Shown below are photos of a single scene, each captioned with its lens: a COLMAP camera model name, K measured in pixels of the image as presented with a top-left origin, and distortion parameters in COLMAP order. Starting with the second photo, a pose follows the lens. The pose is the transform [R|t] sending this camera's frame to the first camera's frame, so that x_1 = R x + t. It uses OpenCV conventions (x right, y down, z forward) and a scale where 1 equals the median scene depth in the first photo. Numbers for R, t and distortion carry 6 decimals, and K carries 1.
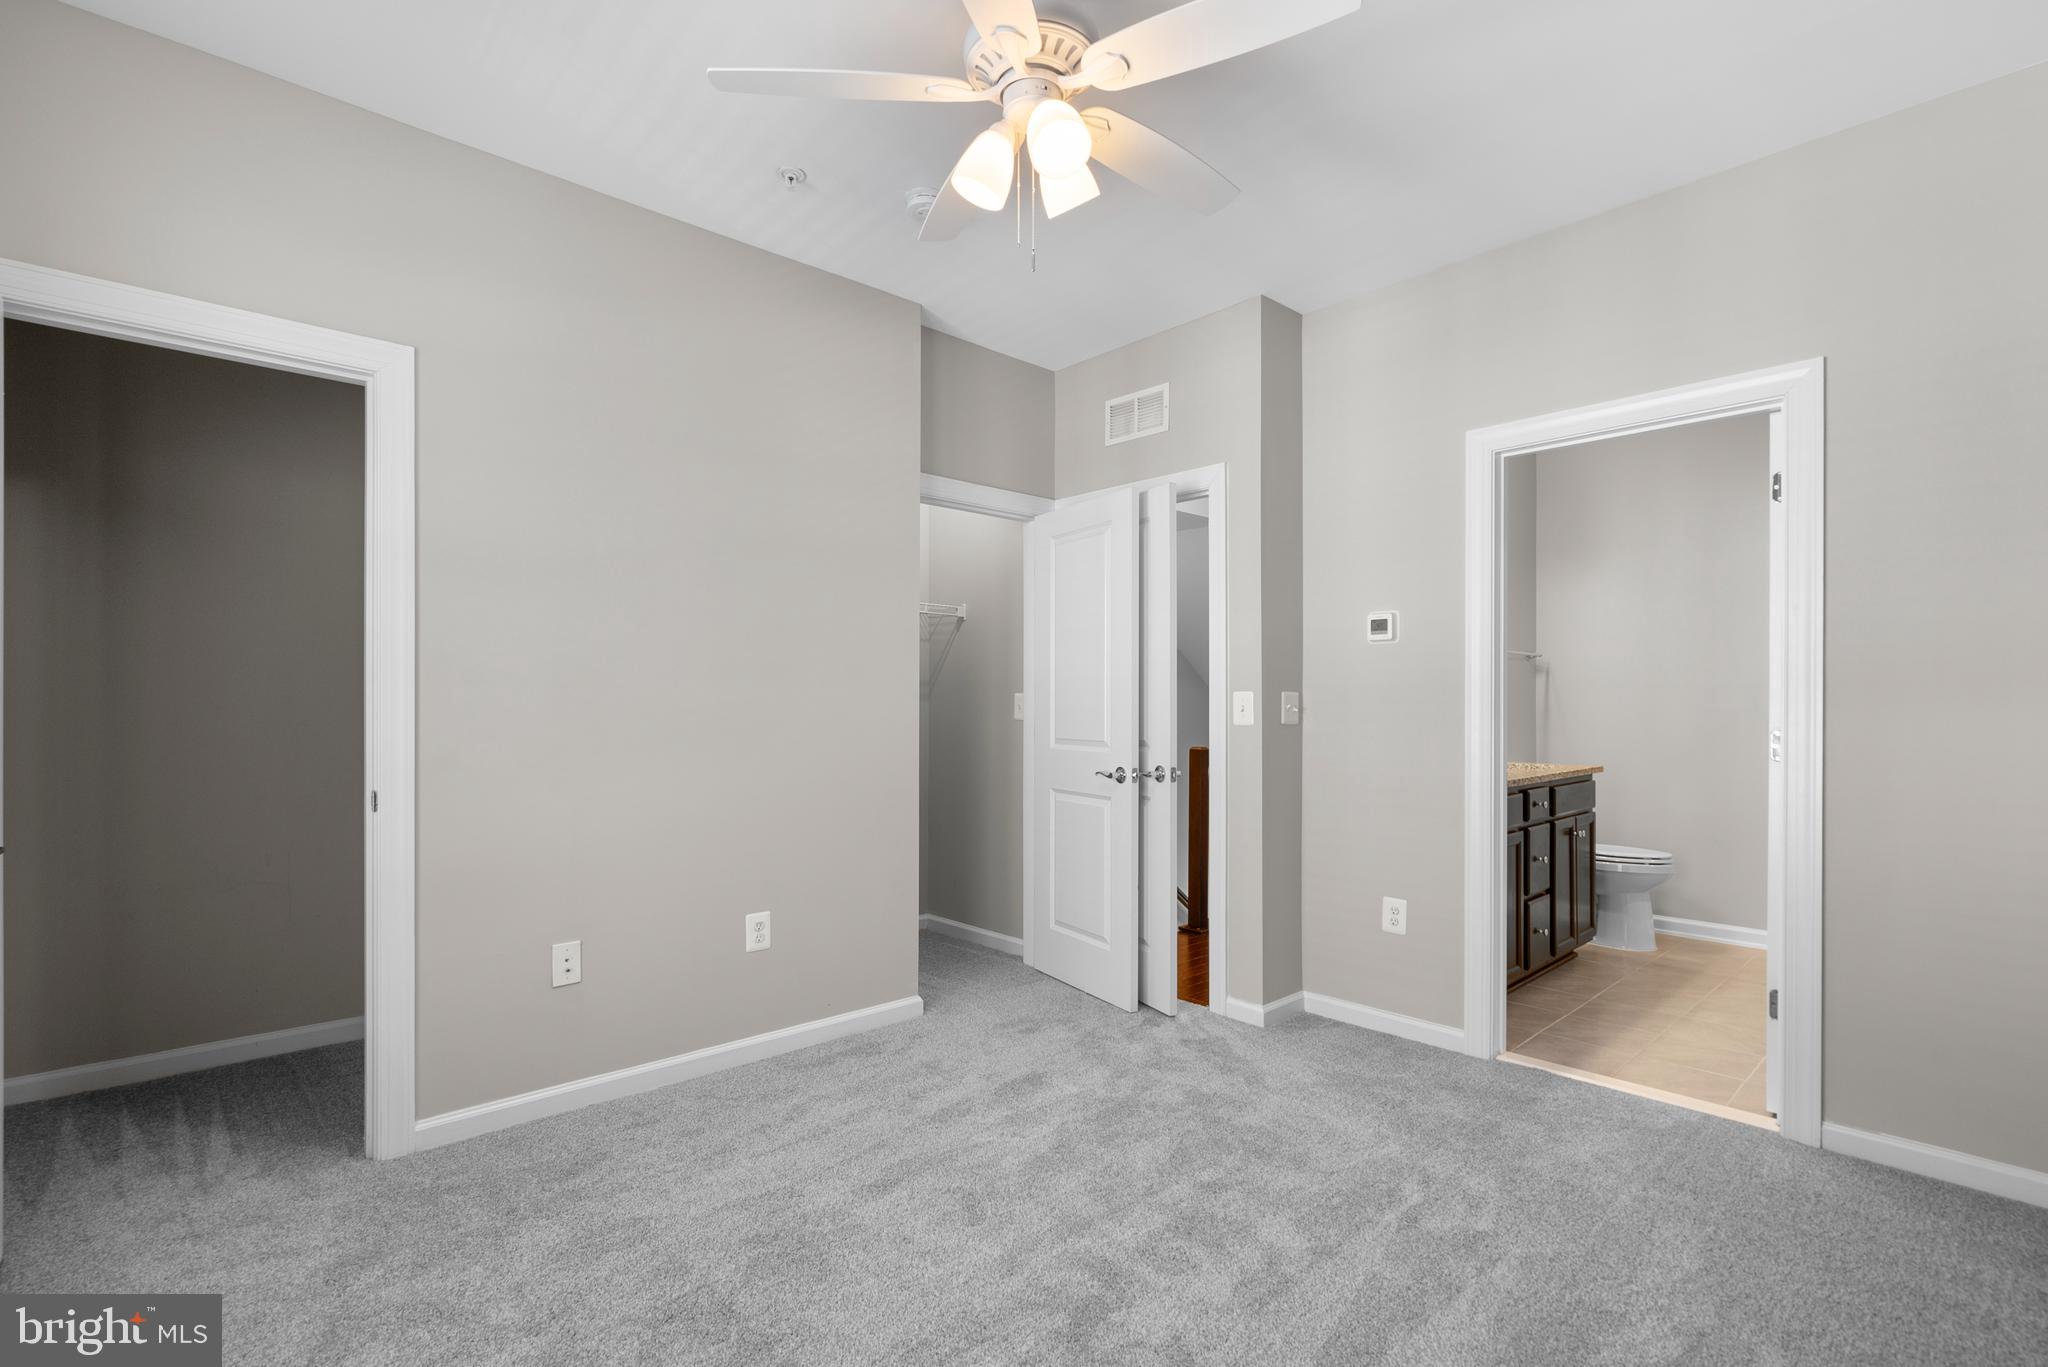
lens RADIAL K [[945.1, 0, 1024.1], [0, 945.1, 687.3], [0, 0, 1]] dist [-0.002431, -0.000094]
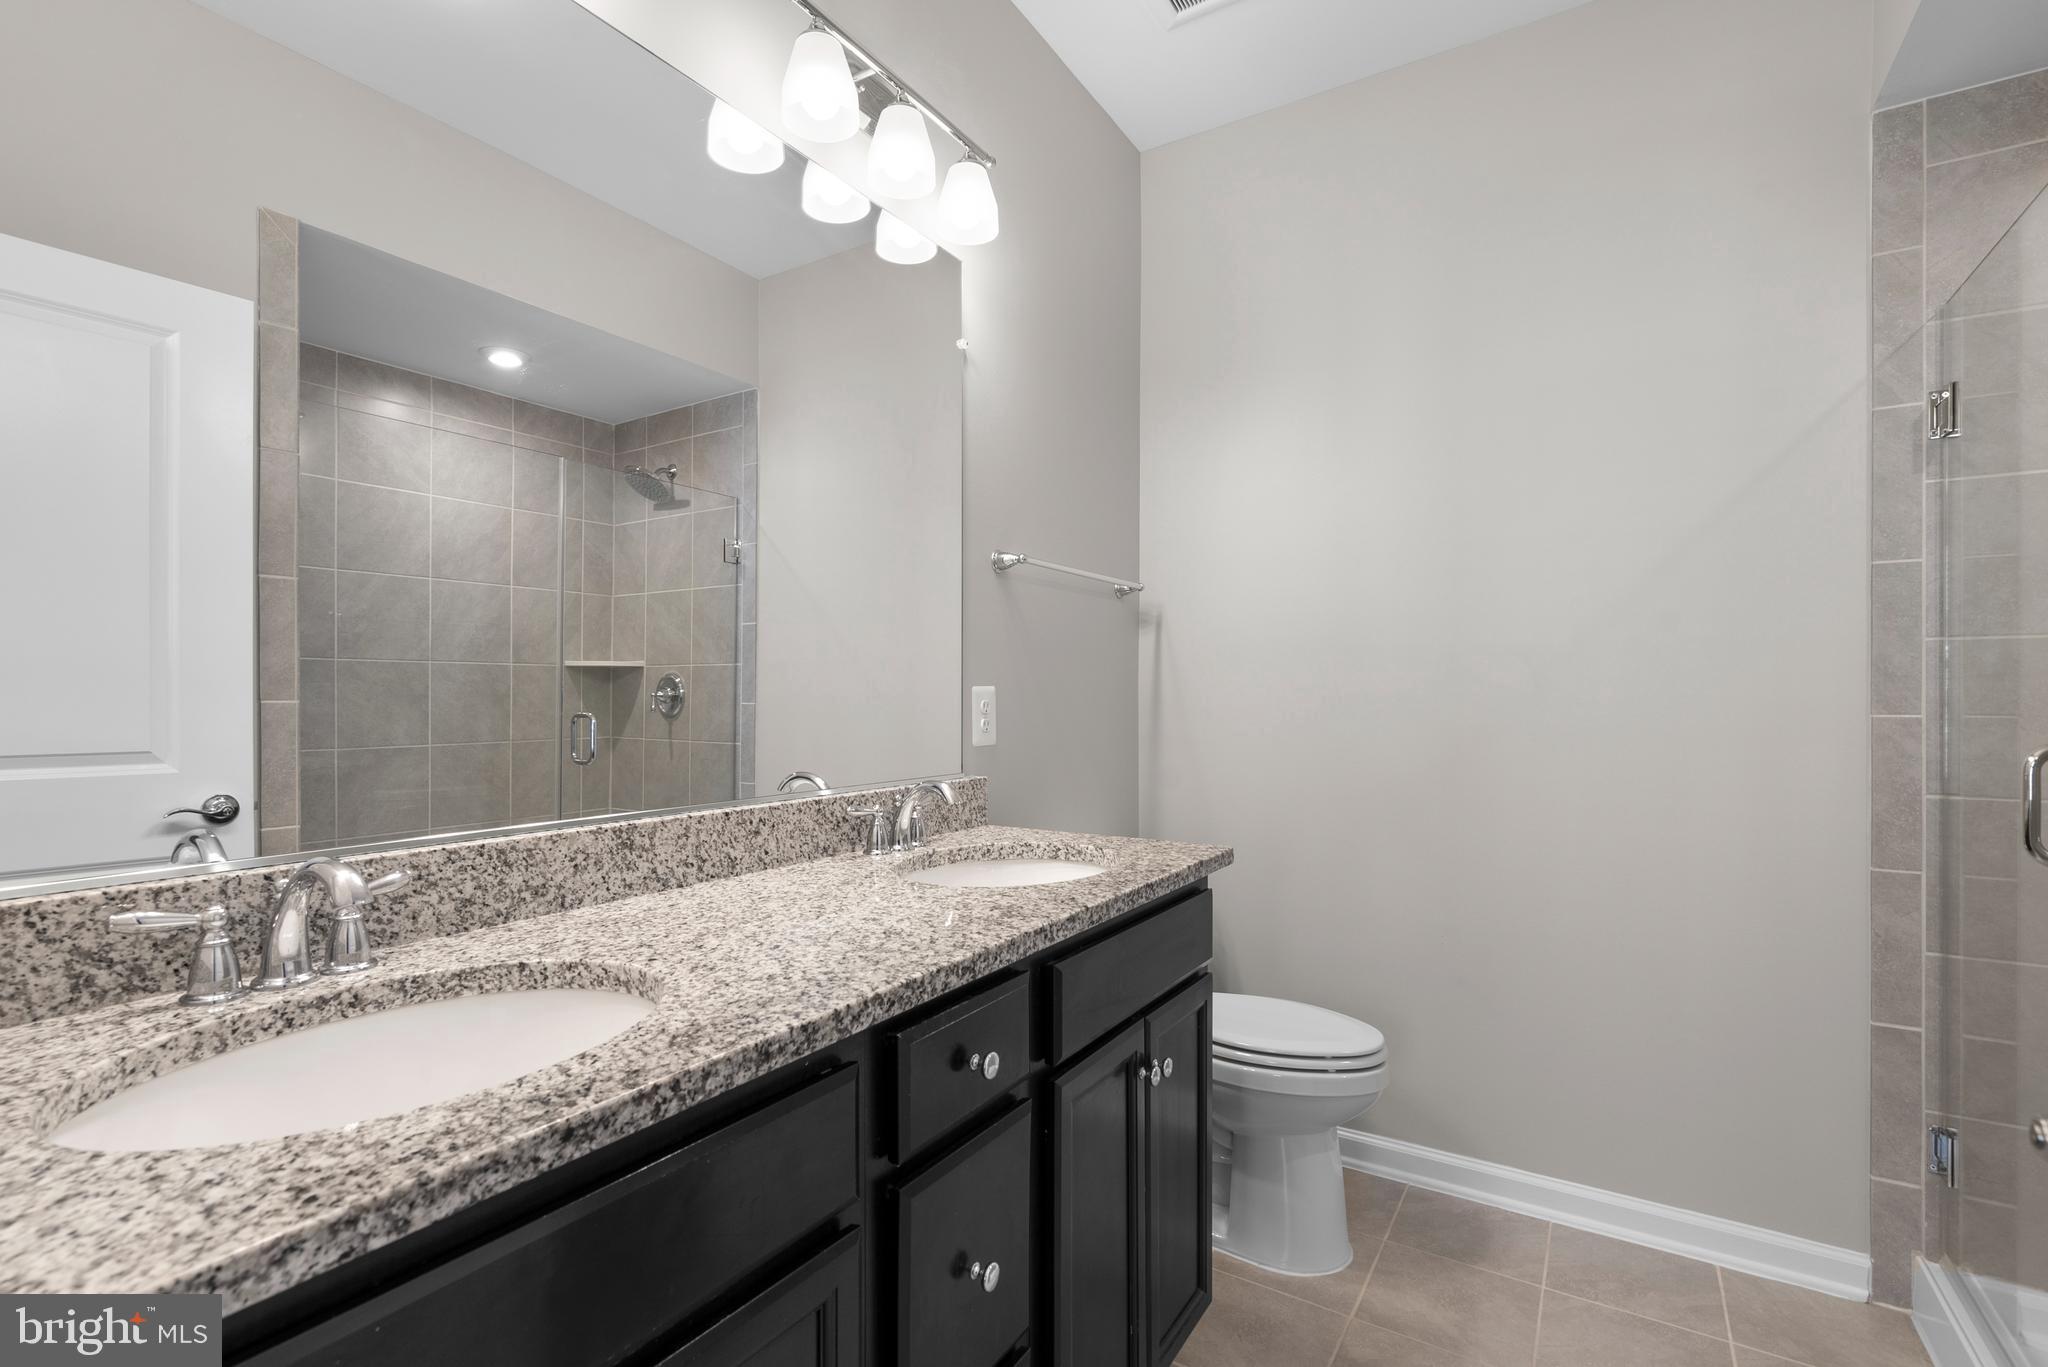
lens RADIAL K [[945.1, 0, 1023.4], [0, 945.1, 691.5], [0, 0, 1]] dist [-0.002431, -0.000094]
pose [[0.961551, 0.006065, 0.274559, 0.388328], [-0.008540, 0.999933, 0.007819, 0.018455], [-0.274493, -0.009863, 0.961538, 0.600517]]
